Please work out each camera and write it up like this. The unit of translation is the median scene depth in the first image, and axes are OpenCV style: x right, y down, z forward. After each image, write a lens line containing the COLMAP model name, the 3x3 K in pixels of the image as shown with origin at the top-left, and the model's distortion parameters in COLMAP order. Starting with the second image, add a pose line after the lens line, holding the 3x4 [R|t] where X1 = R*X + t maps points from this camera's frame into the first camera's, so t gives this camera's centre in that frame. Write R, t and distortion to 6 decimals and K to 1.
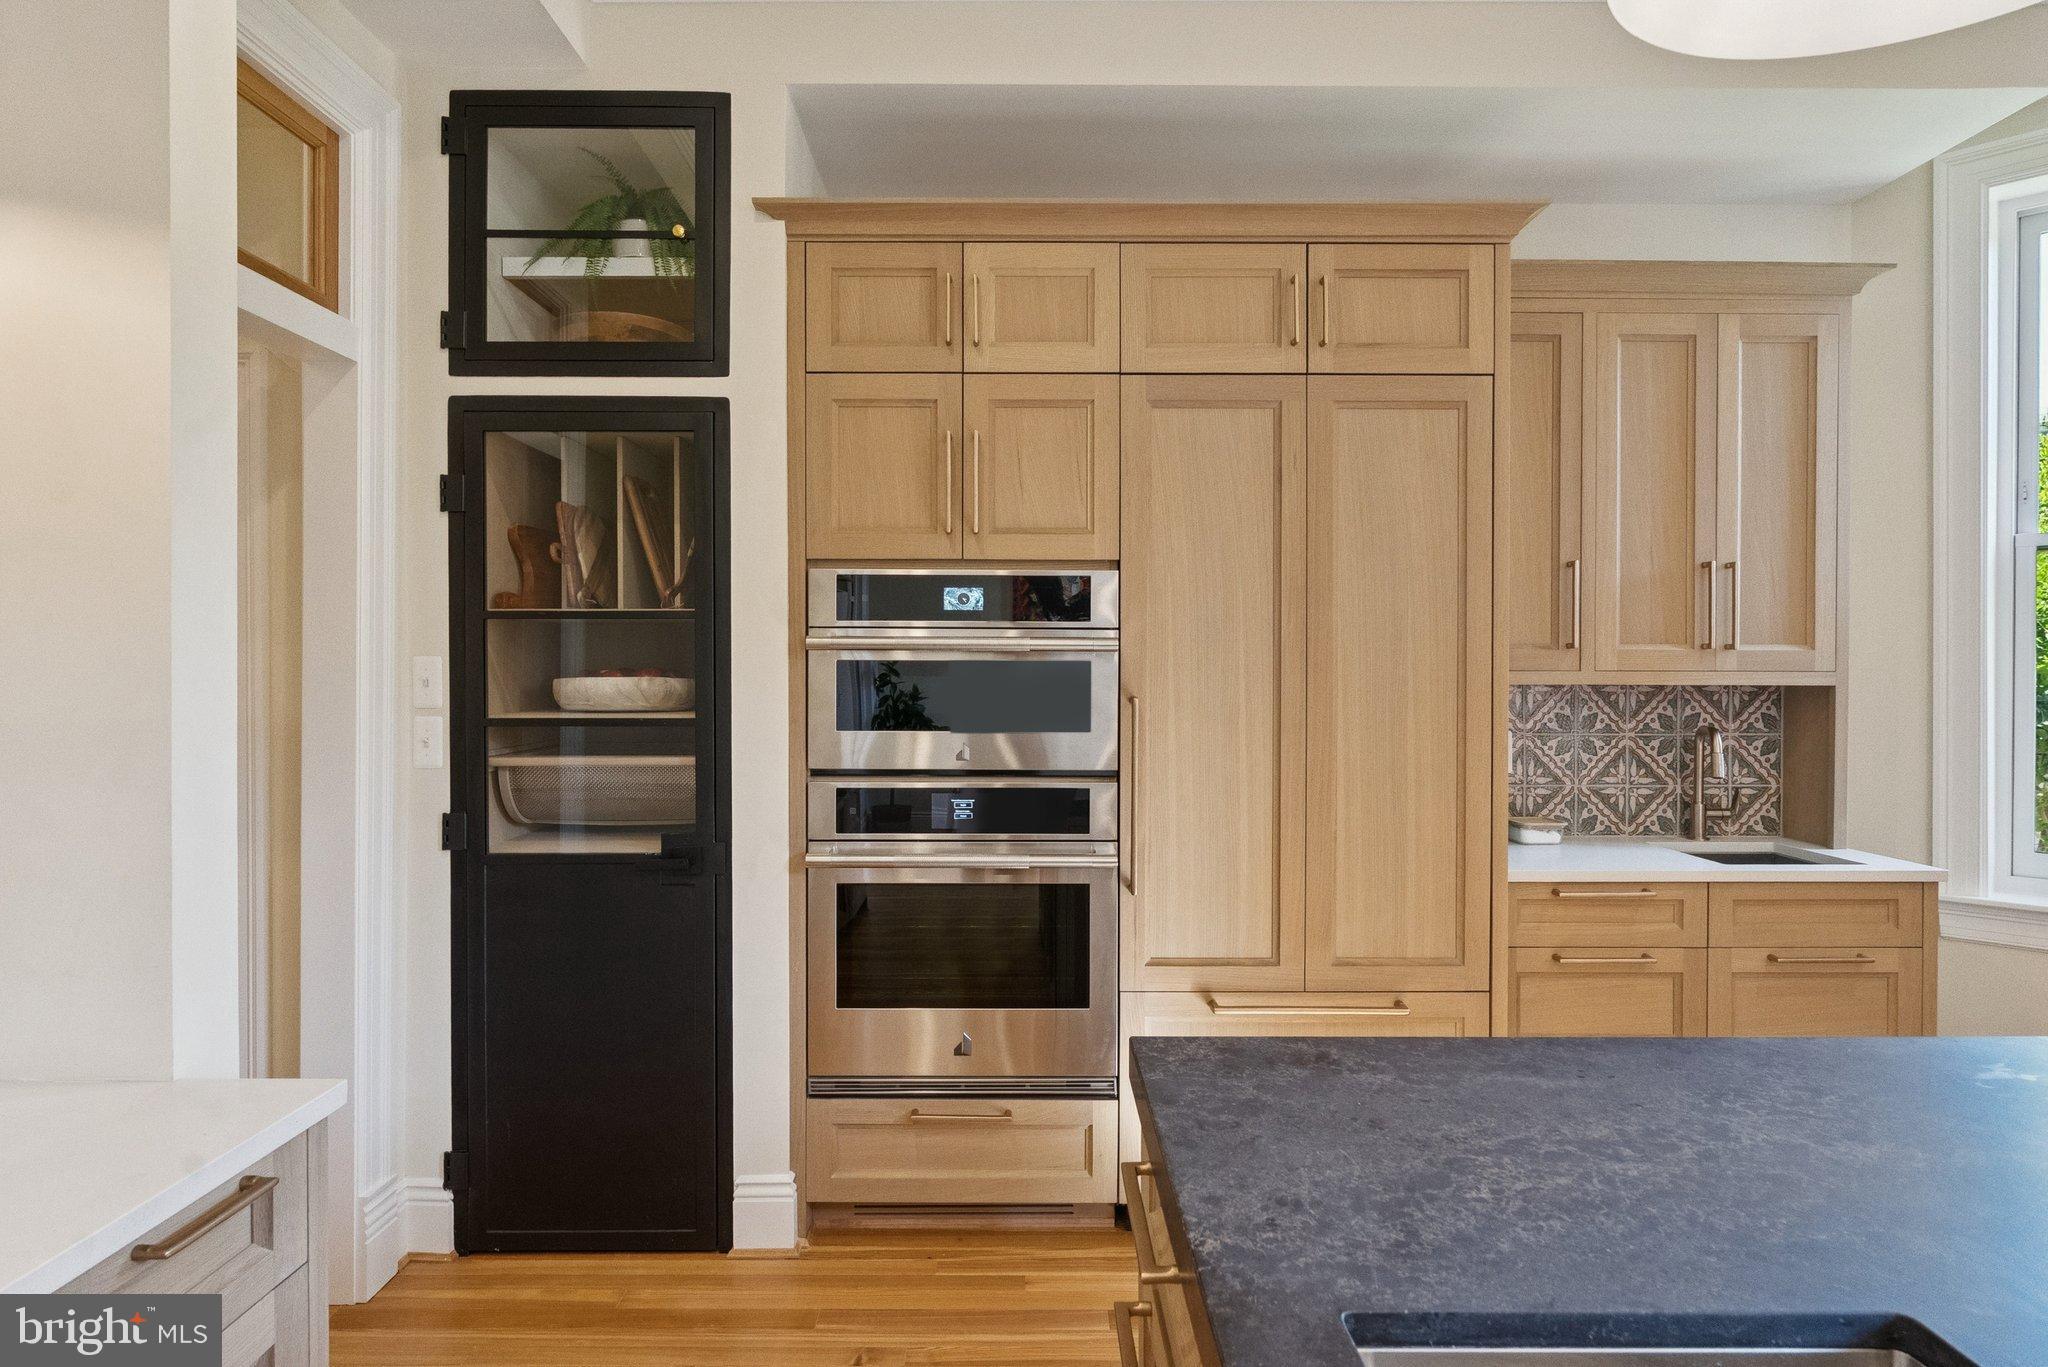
lens RADIAL K [[1146.7, 0, 1023.1], [0, 1146.7, 676.8], [0, 0, 1]] dist [-0.001890, -0.000702]
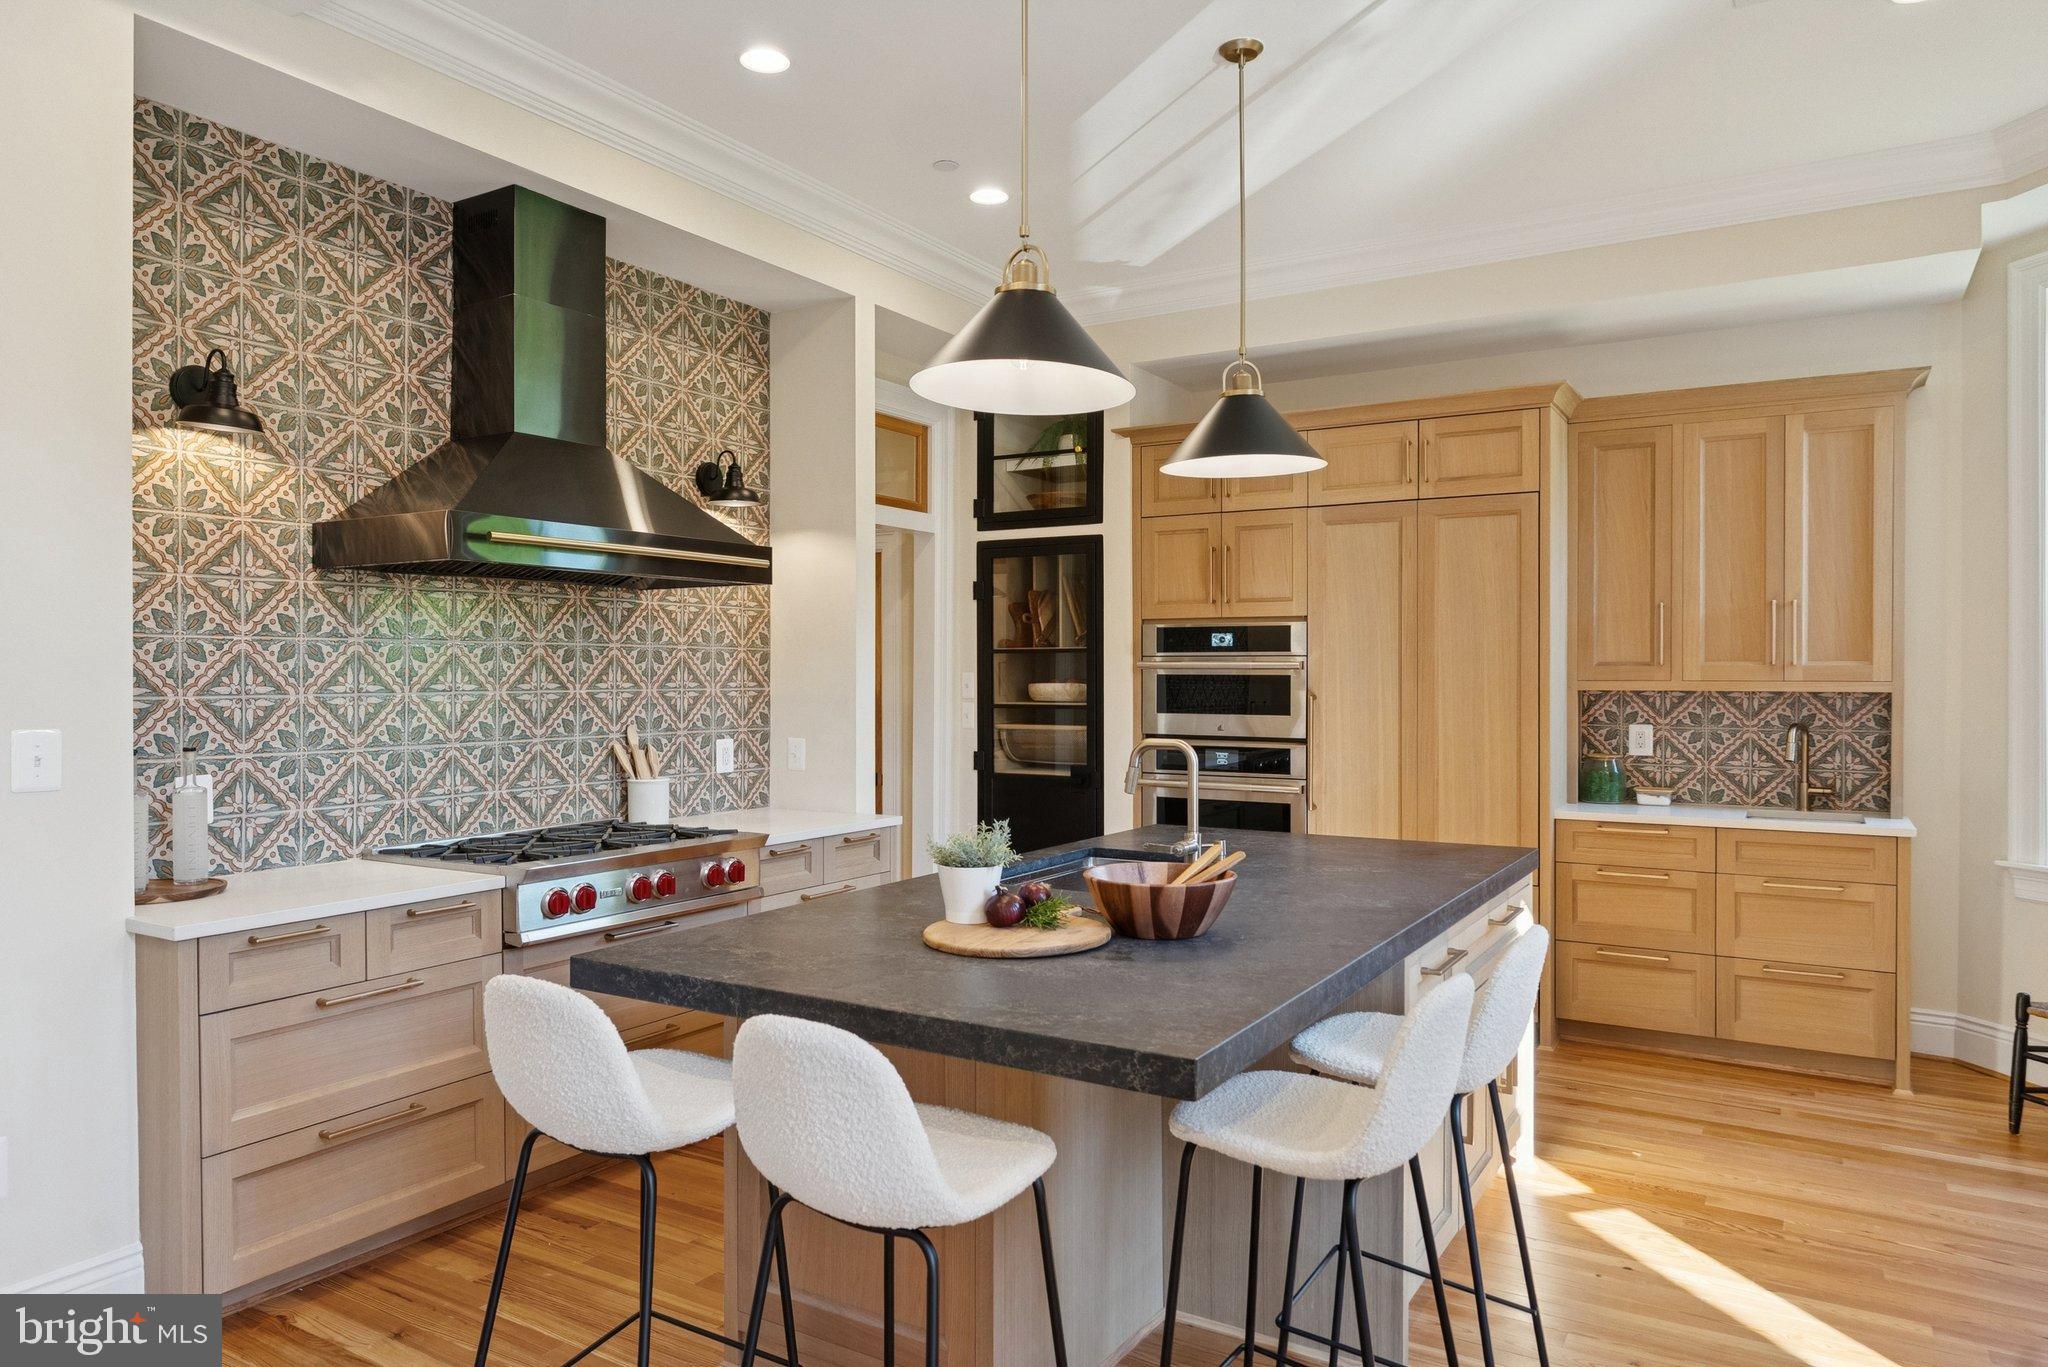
lens RADIAL K [[1325.6, 0, 1025.0], [0, 1325.6, 682.3], [0, 0, 1]] dist [0.001024, 0.000134]
pose [[0.857347, 0.001972, -0.514735, 0.737140], [-0.002407, 0.999997, -0.000179, -0.001169], [0.514733, 0.001392, 0.857349, -0.907639]]
